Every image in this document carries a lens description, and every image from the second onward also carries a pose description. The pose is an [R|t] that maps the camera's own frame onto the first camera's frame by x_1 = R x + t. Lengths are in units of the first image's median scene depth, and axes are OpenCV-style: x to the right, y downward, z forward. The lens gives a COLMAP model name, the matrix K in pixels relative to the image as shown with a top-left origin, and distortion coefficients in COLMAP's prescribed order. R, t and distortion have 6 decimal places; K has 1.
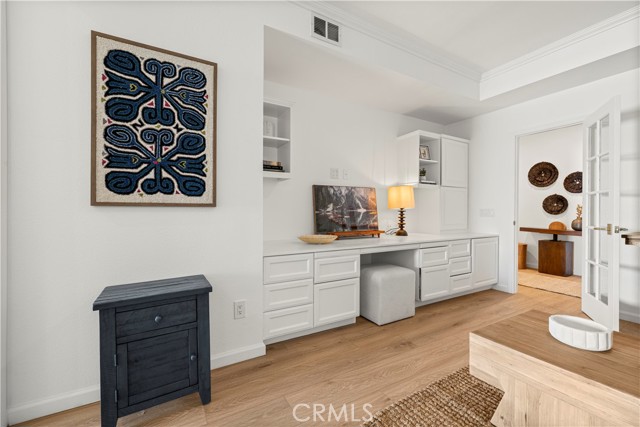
lens RADIAL K [[273.0, 0, 323.9], [0, 273.0, 210.9], [0, 0, 1]] dist [0.000743, -0.000566]
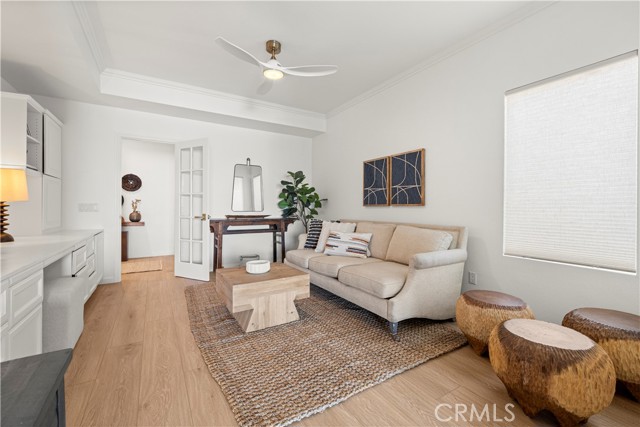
lens RADIAL K [[273.0, 0, 323.4], [0, 273.0, 210.0], [0, 0, 1]] dist [0.000743, -0.000566]
pose [[-0.038558, -0.013632, 0.999163, -0.500080], [-0.002140, 0.999906, 0.013559, 0.000847], [-0.999254, -0.001615, -0.038583, 0.279587]]
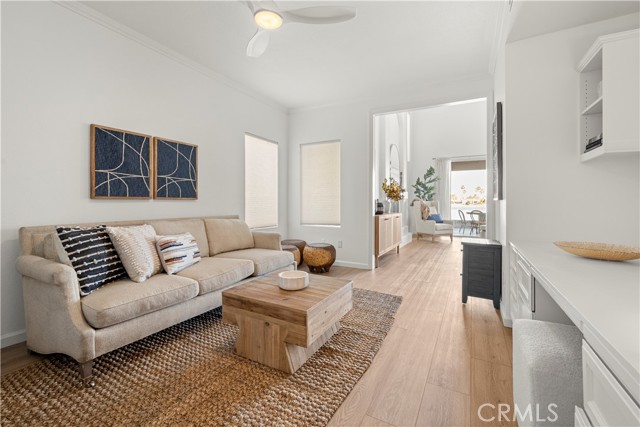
lens RADIAL K [[273.0, 0, 320.9], [0, 273.0, 206.8], [0, 0, 1]] dist [0.000743, -0.000566]
pose [[-0.856851, 0.007946, -0.515503, 0.726906], [0.001305, 0.999911, 0.013244, 0.013606], [0.515563, 0.010675, -0.856785, 1.097319]]
